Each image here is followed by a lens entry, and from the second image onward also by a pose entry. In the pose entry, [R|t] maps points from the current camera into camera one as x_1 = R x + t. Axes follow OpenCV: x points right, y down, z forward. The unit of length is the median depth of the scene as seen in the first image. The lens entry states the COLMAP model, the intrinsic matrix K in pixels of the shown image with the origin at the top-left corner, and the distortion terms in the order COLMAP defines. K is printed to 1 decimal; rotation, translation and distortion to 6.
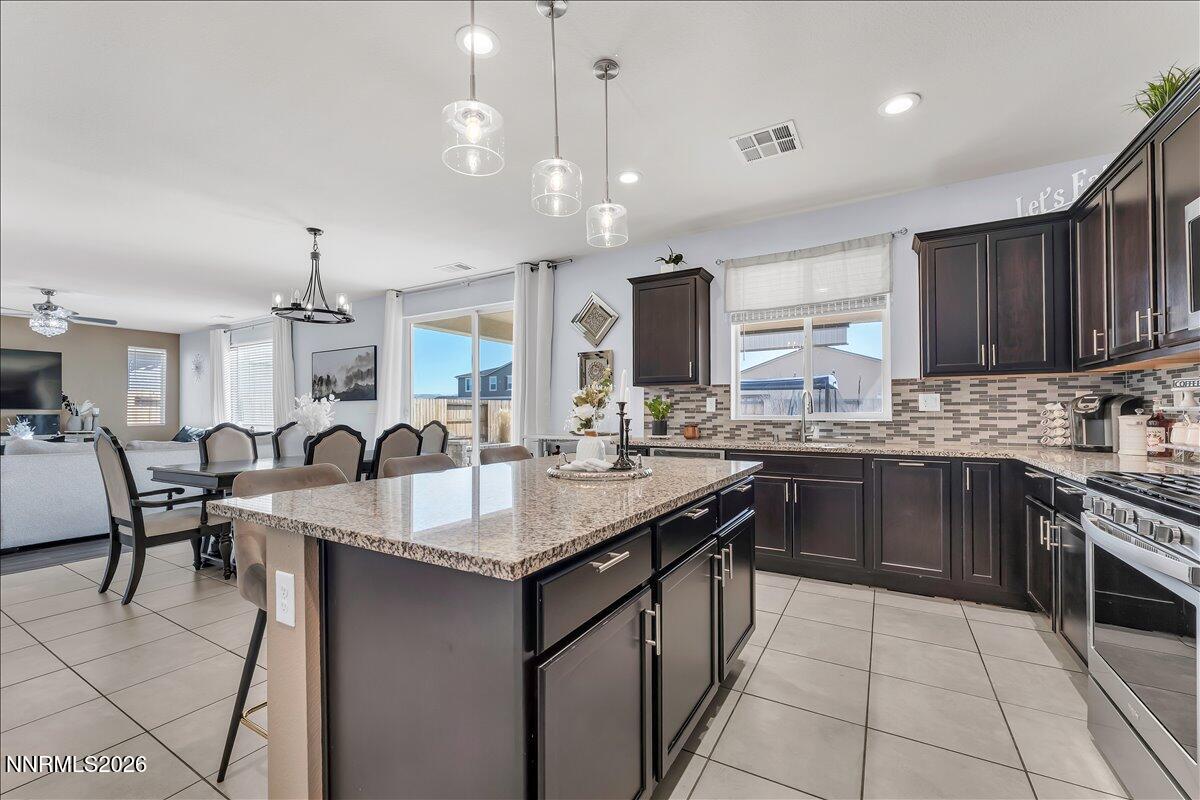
lens RADIAL K [[493.0, 0, 600.0], [0, 493.0, 400.0], [0, 0, 1]] dist [0.001272, -0.000126]
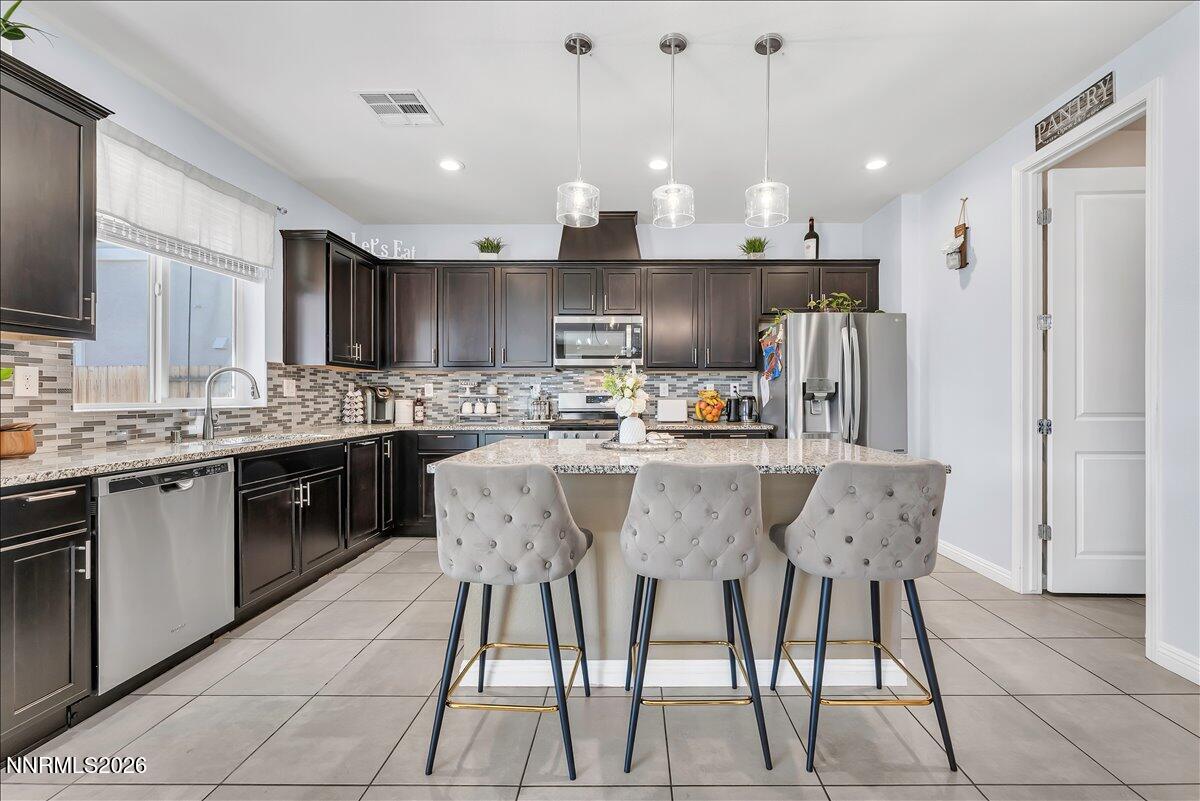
lens RADIAL K [[504.3, 0, 628.8], [0, 504.3, 397.6], [0, 0, 1]] dist [-0.004705, -0.000627]
pose [[-0.501823, 0.001868, 0.864968, -0.483155], [-0.020146, 0.999701, -0.013847, 0.020405], [-0.864735, -0.024375, -0.501636, 0.753769]]
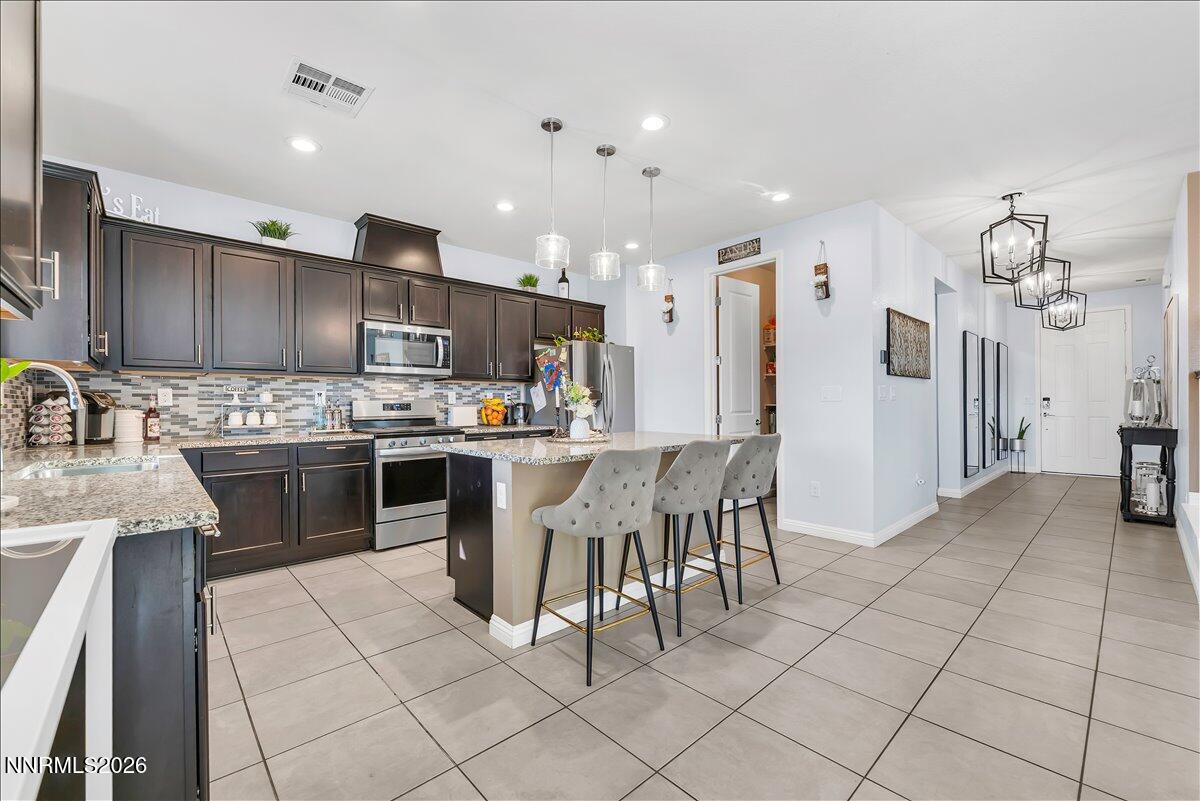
lens RADIAL K [[493.0, 0, 600.0], [0, 493.0, 400.5], [0, 0, 1]] dist [0.001272, -0.000126]
pose [[-0.956061, 0.011994, 0.292923, -0.254303], [0.002579, 0.999468, -0.032507, 0.031592], [-0.293157, -0.030323, -0.955583, 1.138347]]
